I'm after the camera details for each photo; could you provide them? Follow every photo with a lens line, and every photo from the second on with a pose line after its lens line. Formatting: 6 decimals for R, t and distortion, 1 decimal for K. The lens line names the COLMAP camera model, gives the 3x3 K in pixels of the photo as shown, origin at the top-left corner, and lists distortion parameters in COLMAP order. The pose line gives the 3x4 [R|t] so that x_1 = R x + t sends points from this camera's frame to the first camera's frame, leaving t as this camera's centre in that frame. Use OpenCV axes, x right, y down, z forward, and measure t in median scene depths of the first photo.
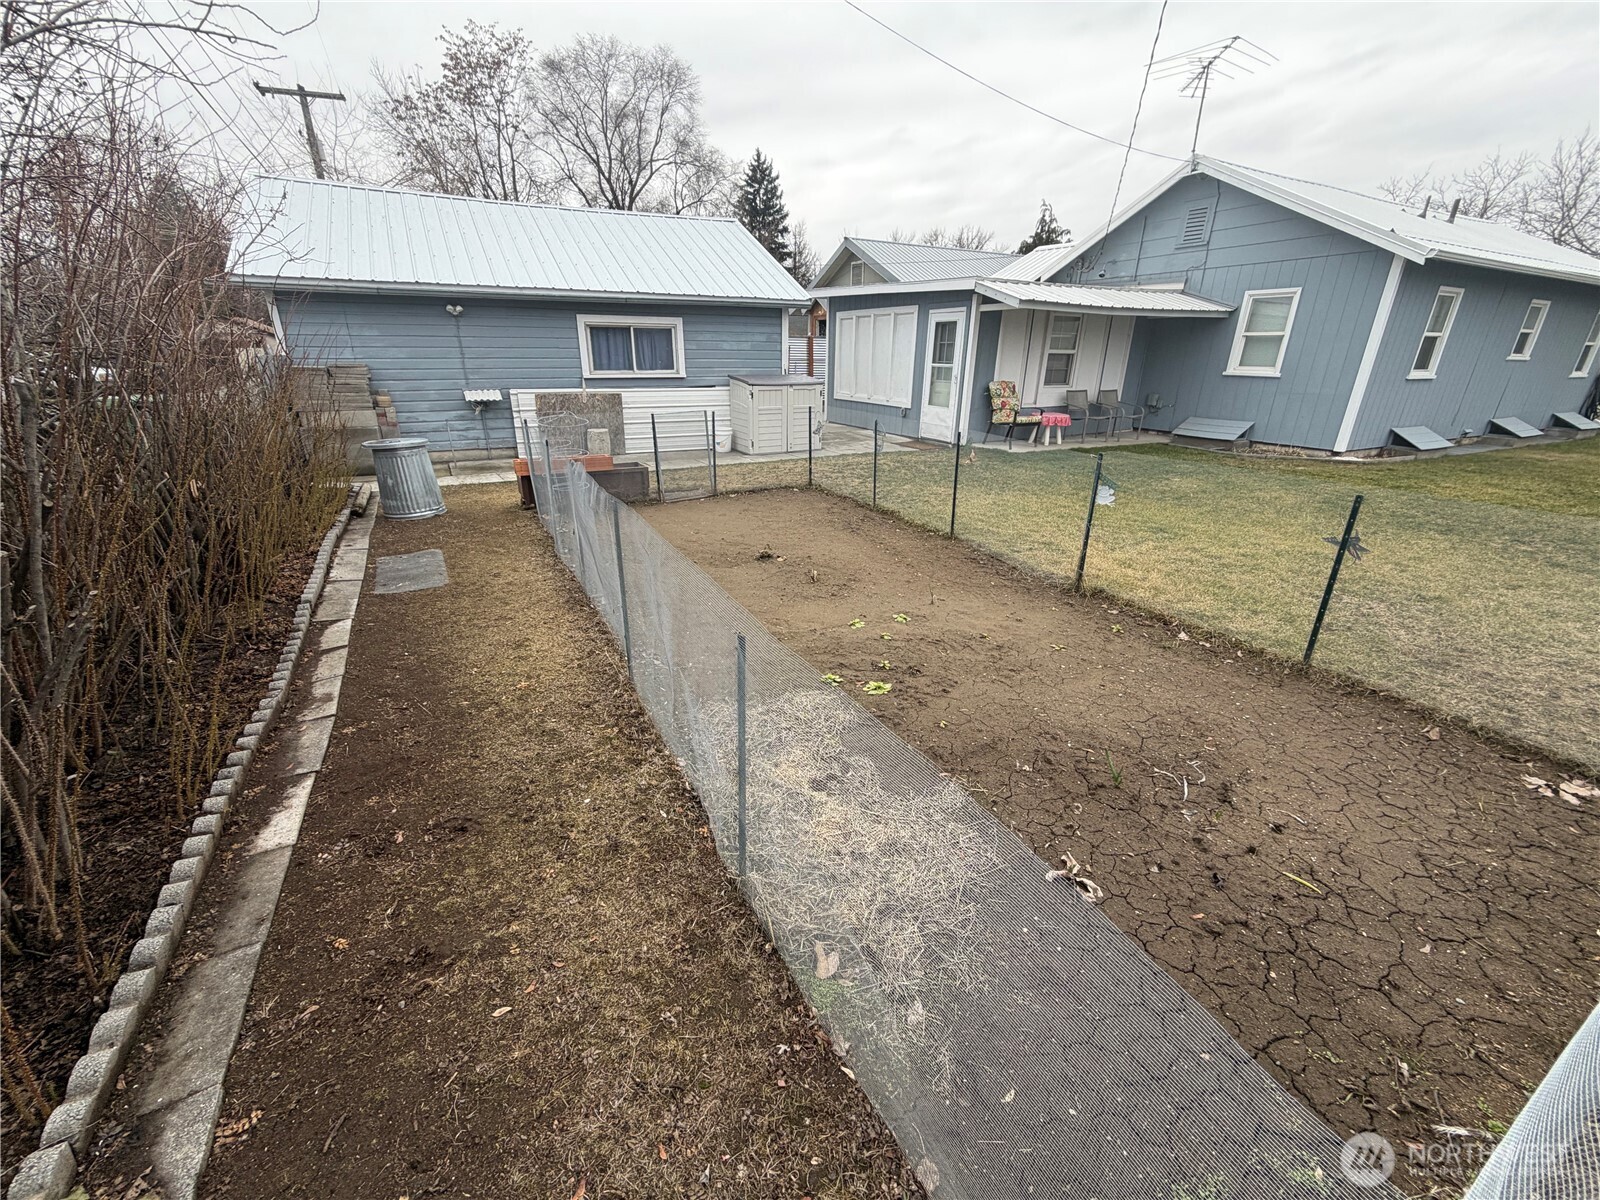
lens RADIAL K [[637.4, 0, 801.2], [0, 637.4, 597.2], [0, 0, 1]] dist [0.000208, -0.000480]
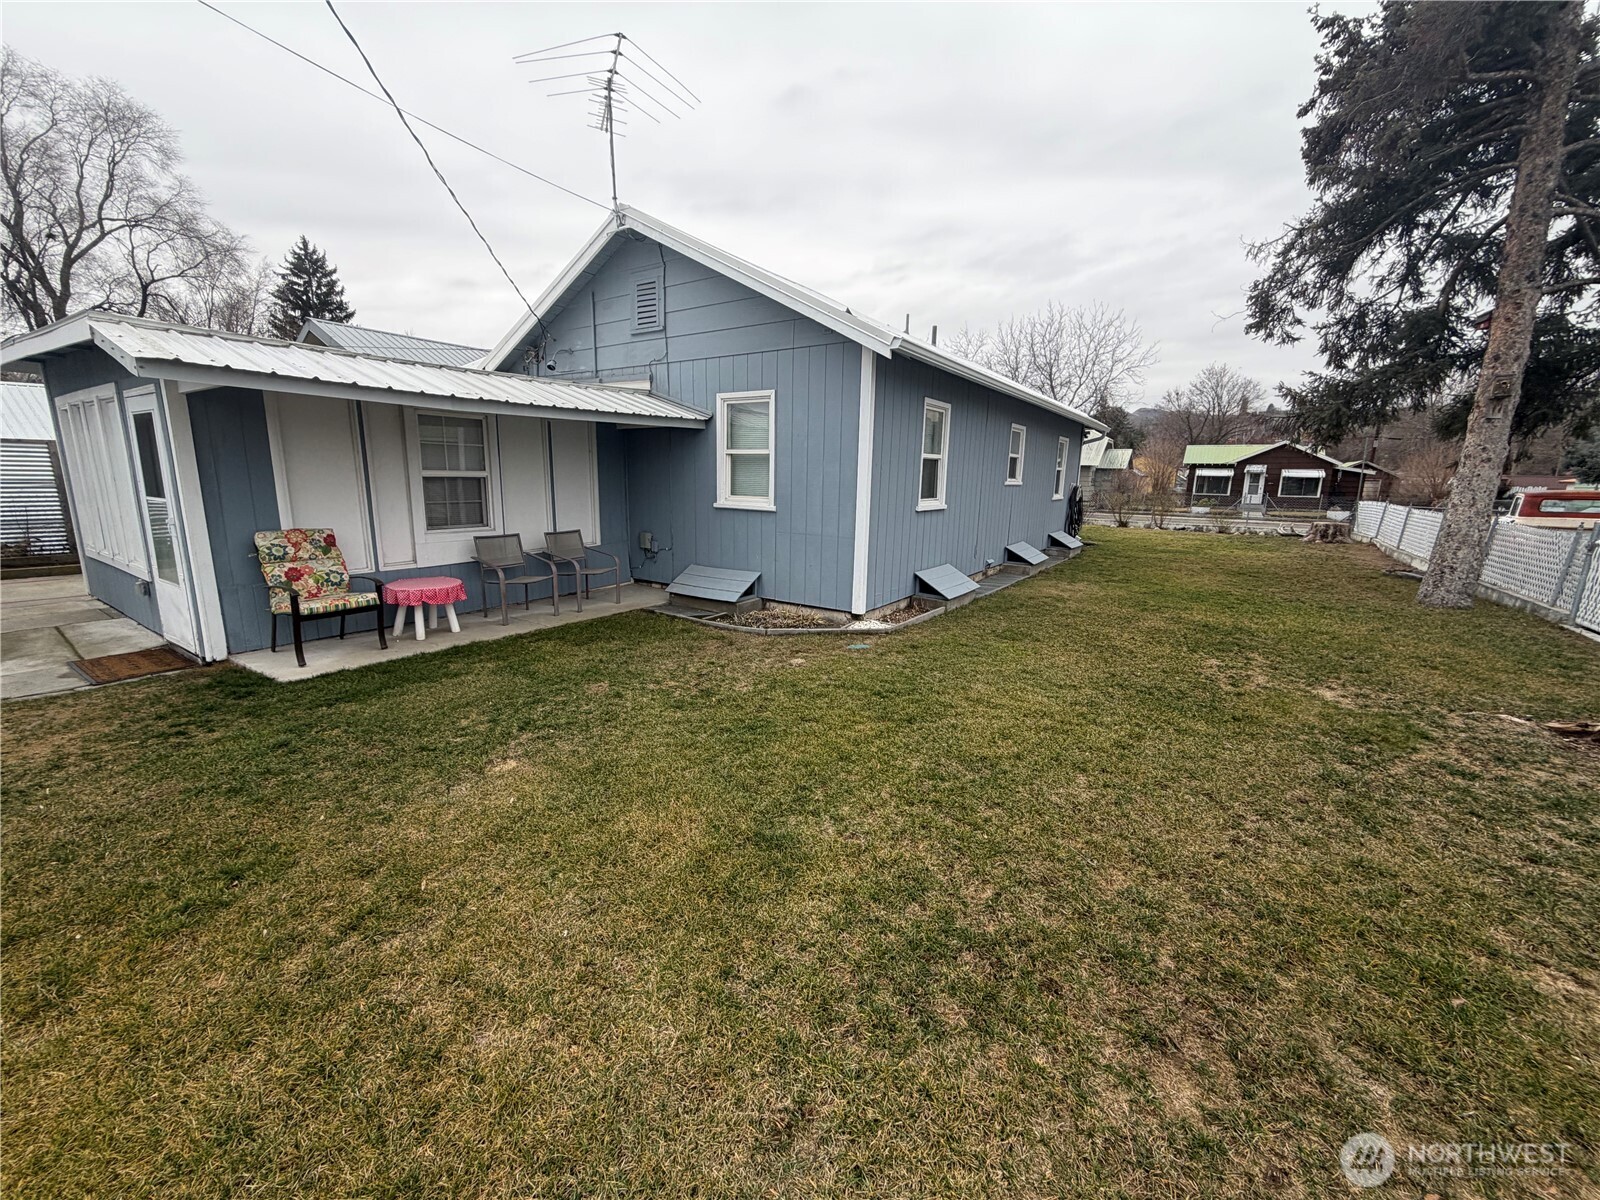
lens RADIAL K [[637.4, 0, 799.9], [0, 637.4, 600.1], [0, 0, 1]] dist [0.000208, -0.000480]
pose [[0.876888, -0.088288, 0.472518, 0.414464], [0.164480, 0.978761, -0.122362, -0.151886], [-0.451679, 0.185018, 0.872785, 0.376644]]
